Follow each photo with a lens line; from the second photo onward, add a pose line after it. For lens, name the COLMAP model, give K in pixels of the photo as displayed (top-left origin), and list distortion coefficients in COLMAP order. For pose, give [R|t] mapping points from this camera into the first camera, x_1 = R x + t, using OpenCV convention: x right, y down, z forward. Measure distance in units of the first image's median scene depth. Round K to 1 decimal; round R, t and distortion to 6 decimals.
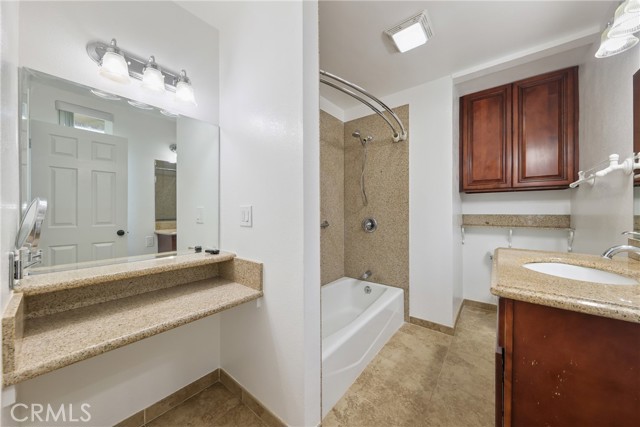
lens RADIAL K [[226.9, 0, 314.3], [0, 226.9, 213.9], [0, 0, 1]] dist [-0.000778, 0.000004]
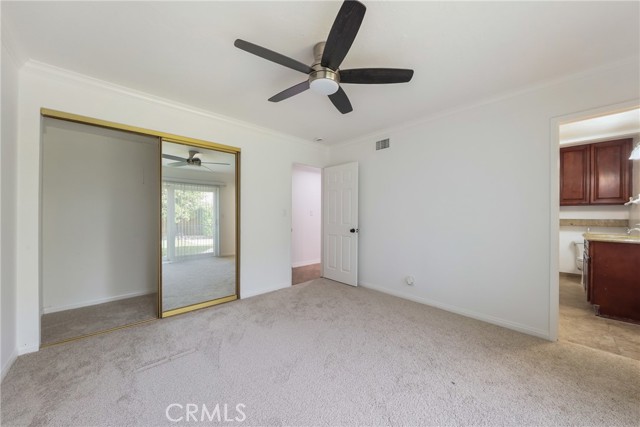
lens RADIAL K [[226.9, 0, 325.3], [0, 226.9, 213.7], [0, 0, 1]] dist [-0.000778, 0.000004]
pose [[0.991304, 0.017123, -0.130475, -0.945004], [-0.018819, 0.999753, -0.011781, 0.023370], [0.130241, 0.014134, 0.991382, -1.024048]]
